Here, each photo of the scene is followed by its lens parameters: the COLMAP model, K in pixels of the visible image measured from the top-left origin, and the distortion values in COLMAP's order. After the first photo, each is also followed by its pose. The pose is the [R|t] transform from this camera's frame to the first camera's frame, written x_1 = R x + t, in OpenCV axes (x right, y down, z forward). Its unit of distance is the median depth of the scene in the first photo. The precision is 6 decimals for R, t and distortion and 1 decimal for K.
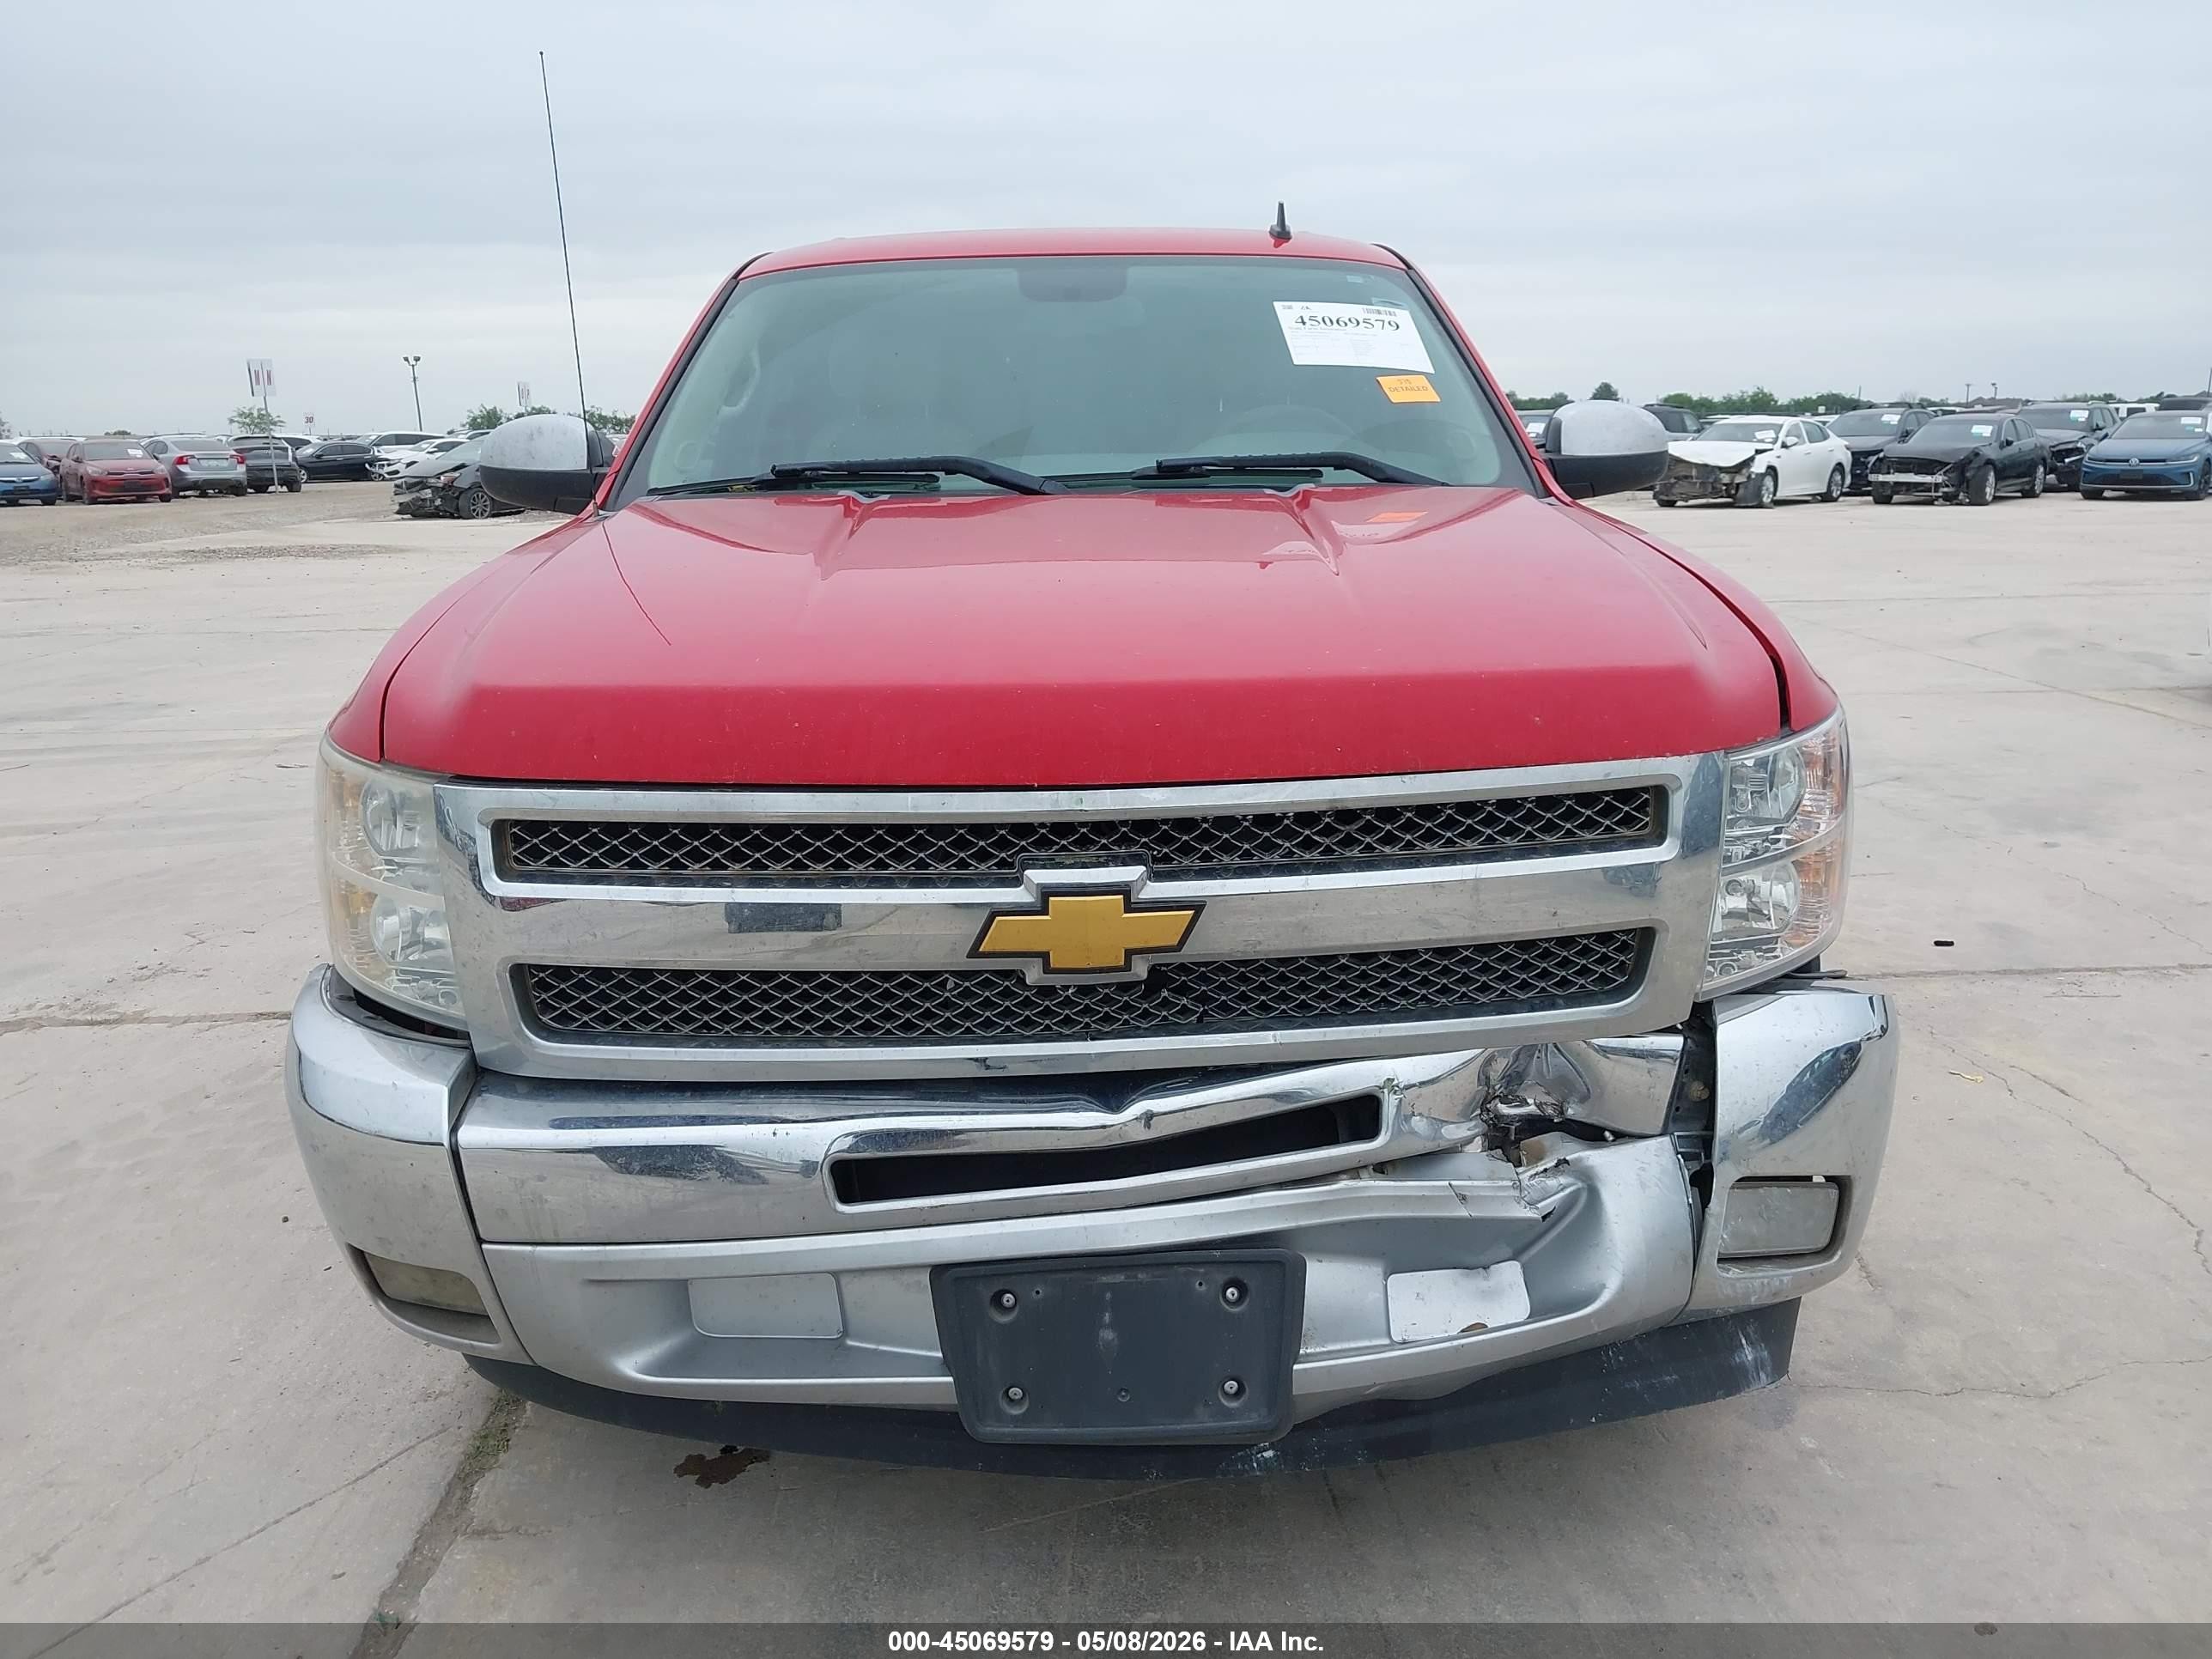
lens RADIAL K [[1761.3, 0, 1091.4], [0, 1761.3, 829.6], [0, 0, 1]] dist [0.028271, -0.031235]
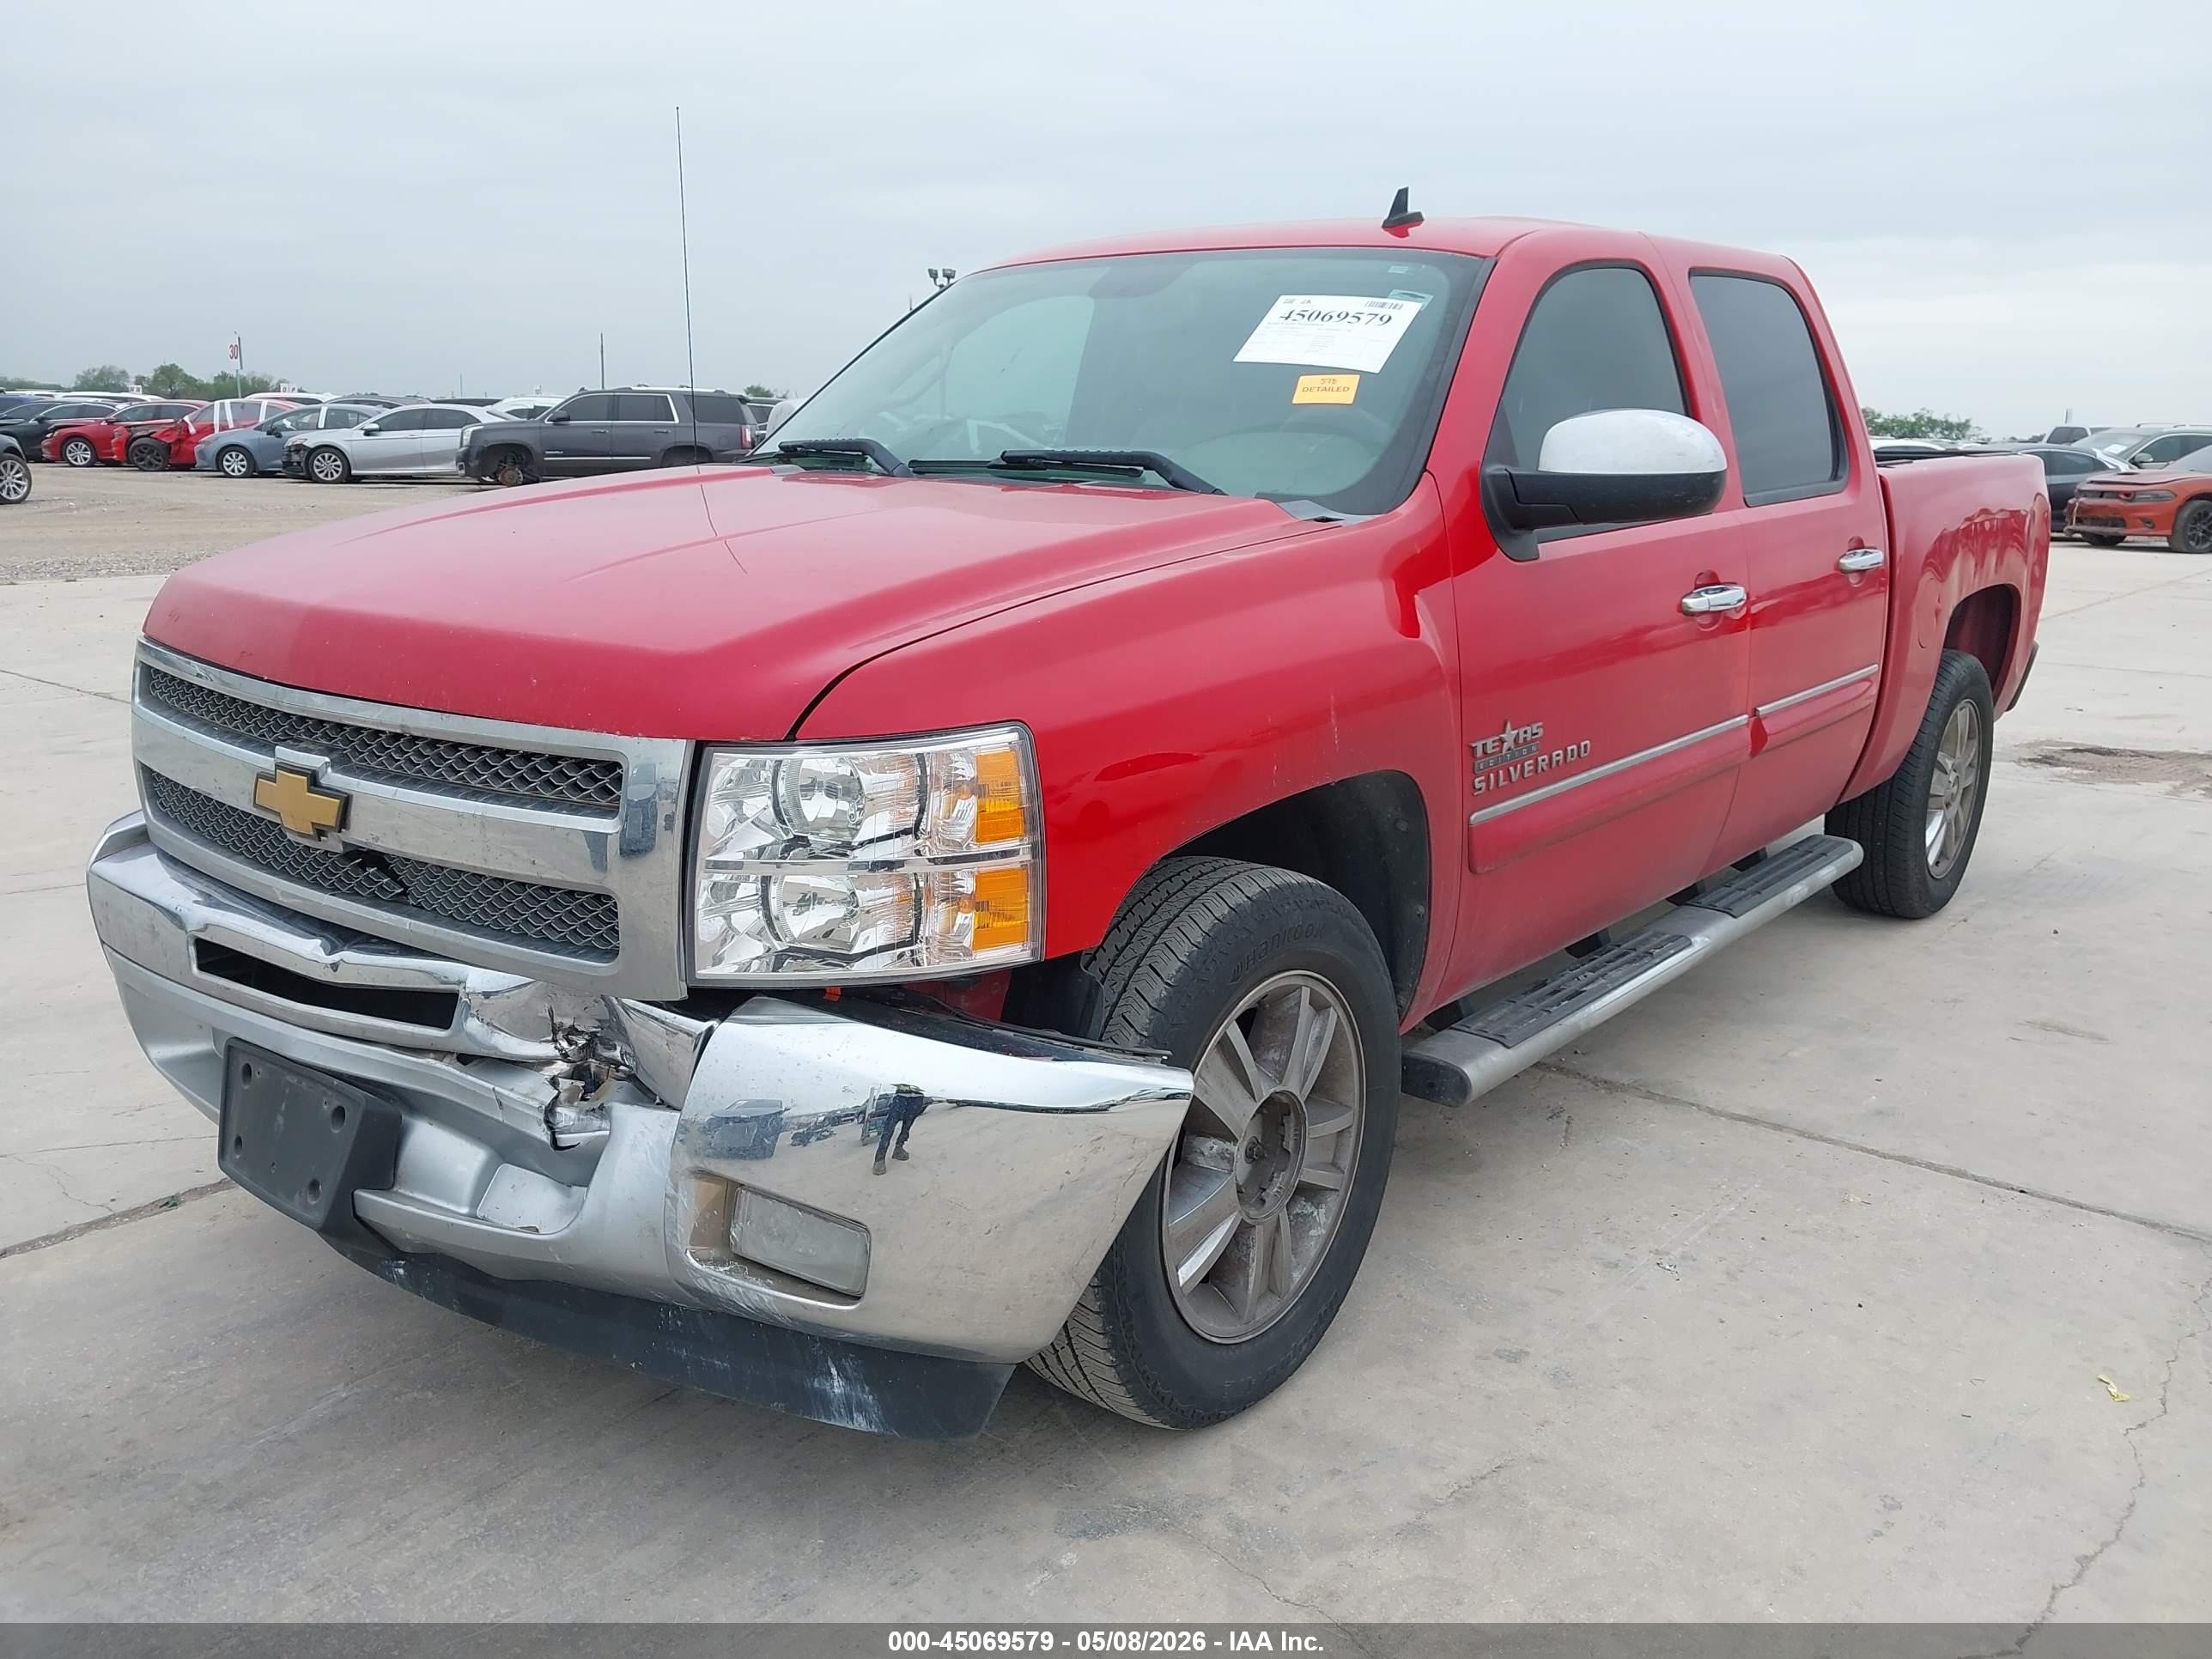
lens RADIAL K [[1761.3, 0, 1094.2], [0, 1761.3, 815.7], [0, 0, 1]] dist [0.028271, -0.031235]
pose [[0.748434, 0.173967, -0.639986, 1.156153], [-0.176946, 0.982383, 0.060111, -0.102310], [0.639169, 0.068254, 0.766032, 0.367586]]
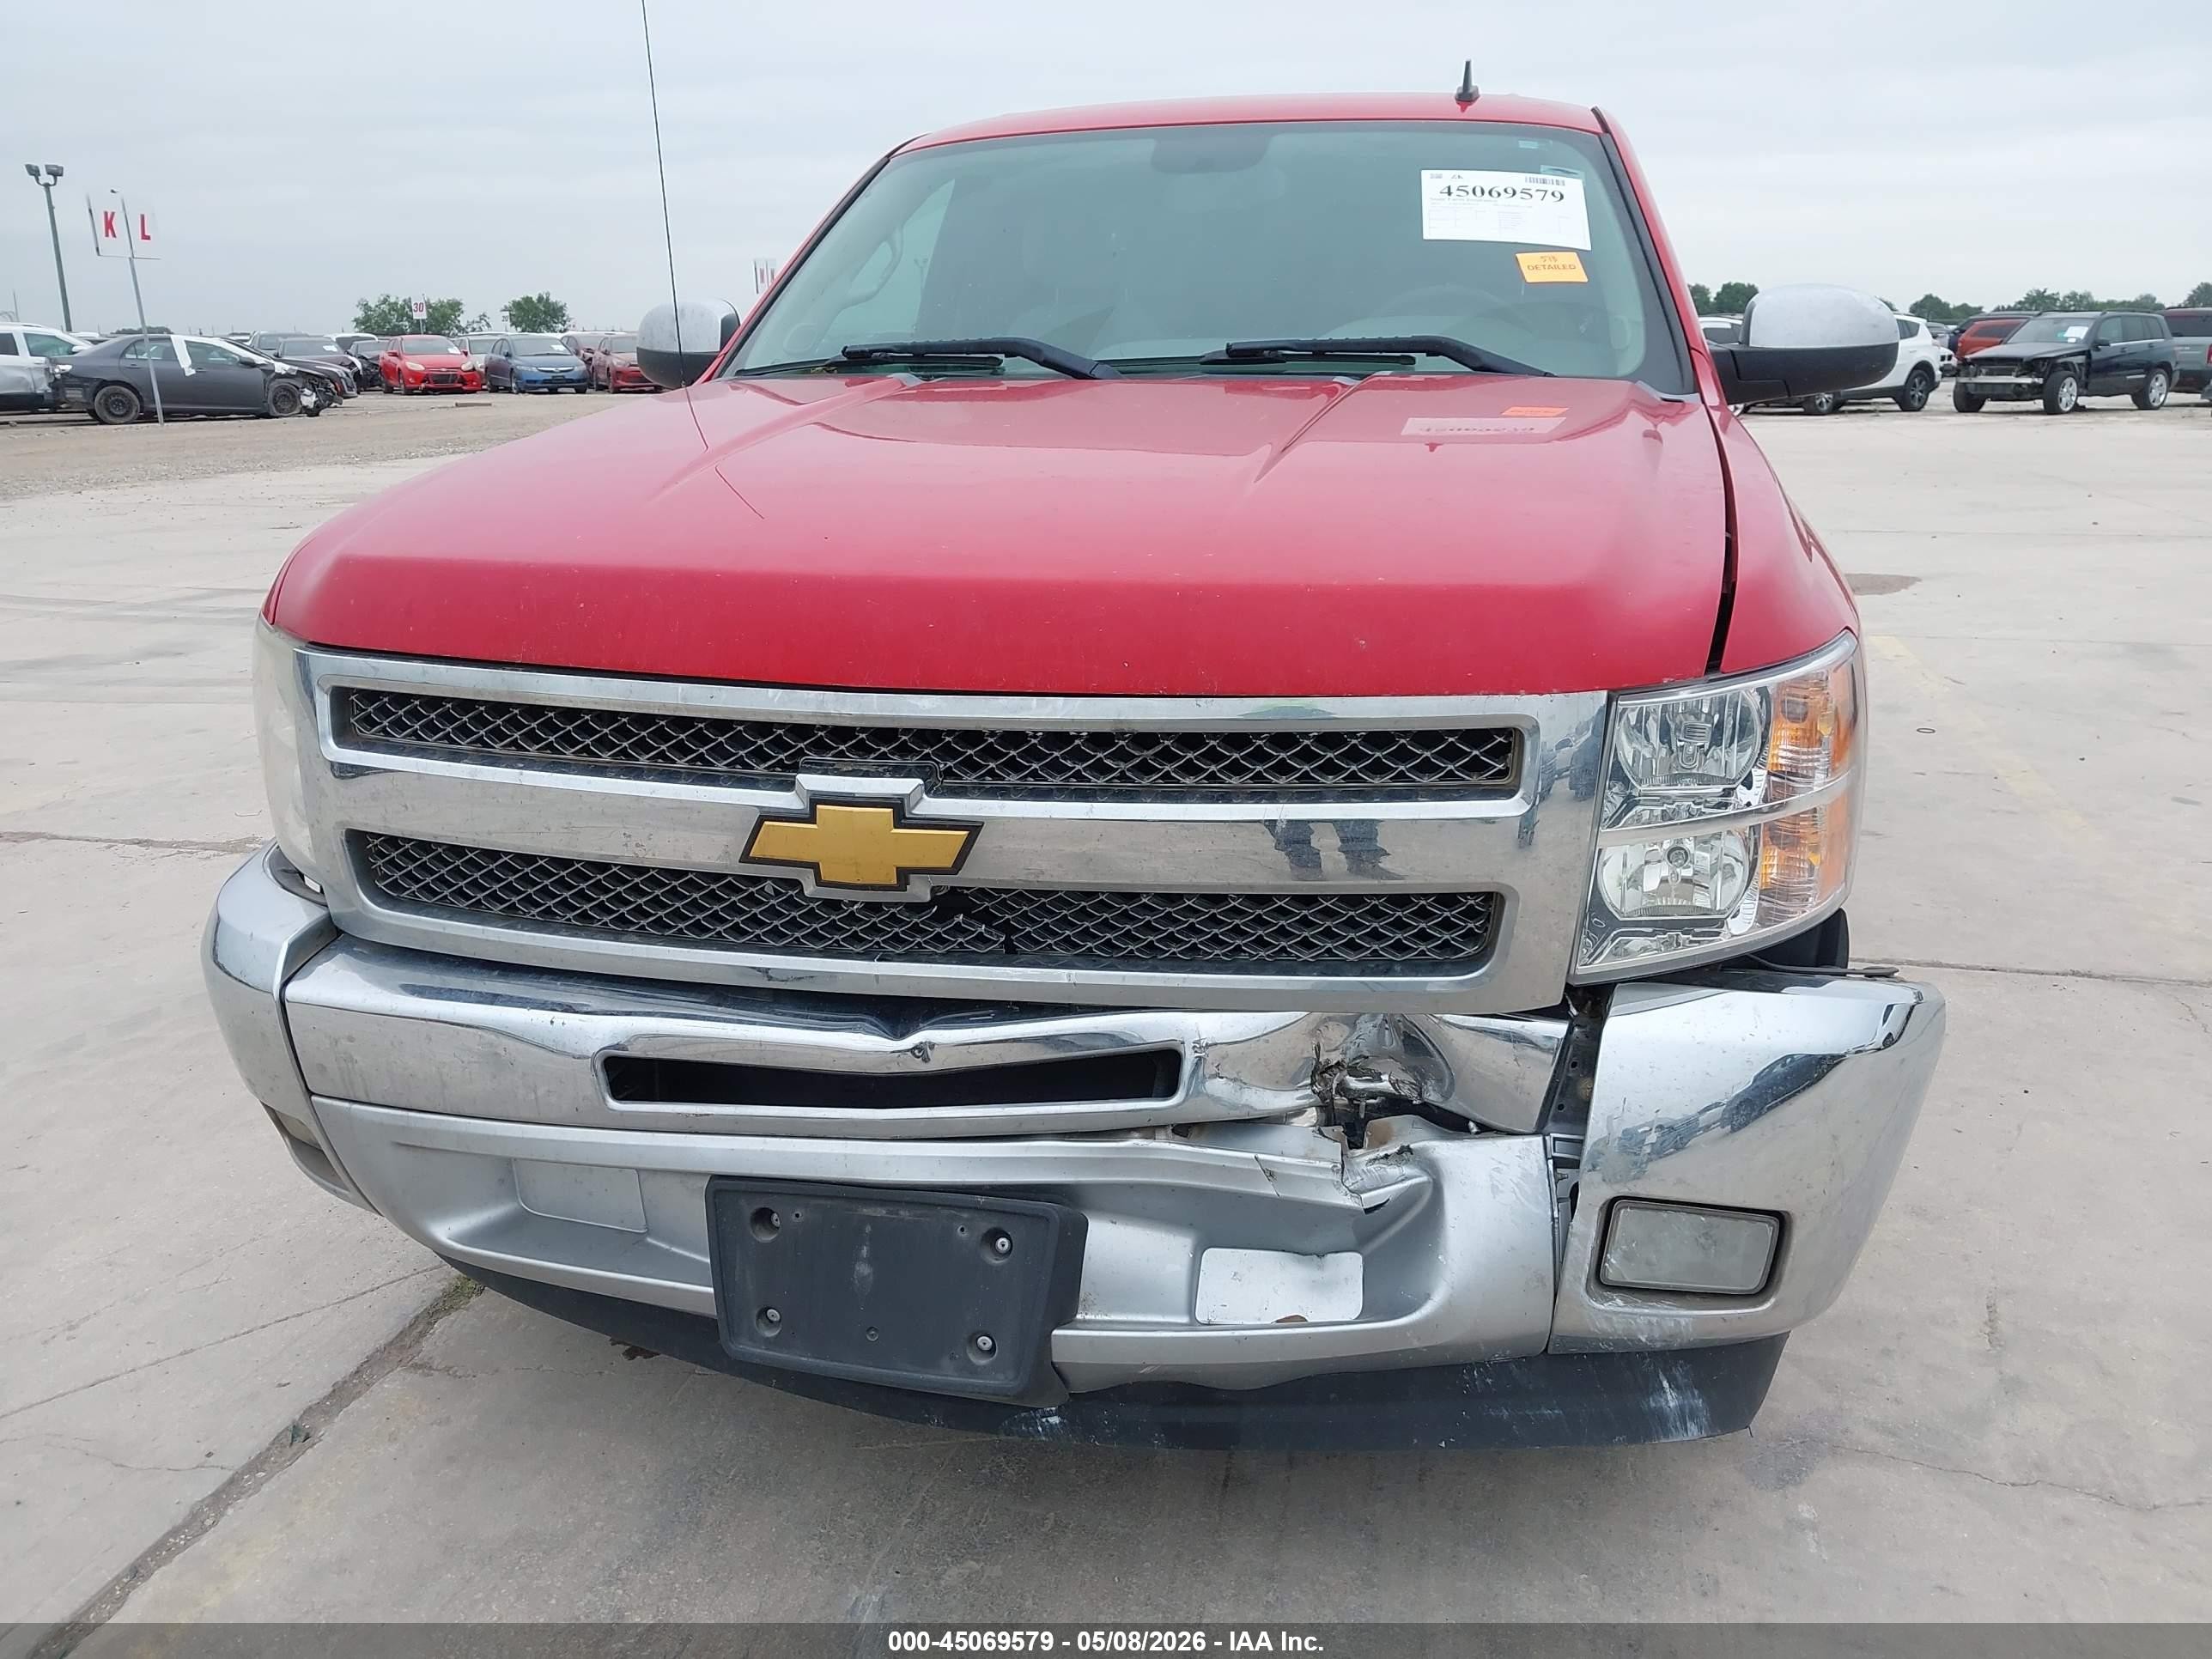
lens RADIAL K [[1761.3, 0, 1082.7], [0, 1761.3, 826.4], [0, 0, 1]] dist [0.028271, -0.031235]
pose [[0.962007, 0.079656, -0.261148, 0.332751], [-0.066097, 0.995989, 0.060312, -0.014742], [0.264905, -0.040759, 0.963413, 0.121642]]
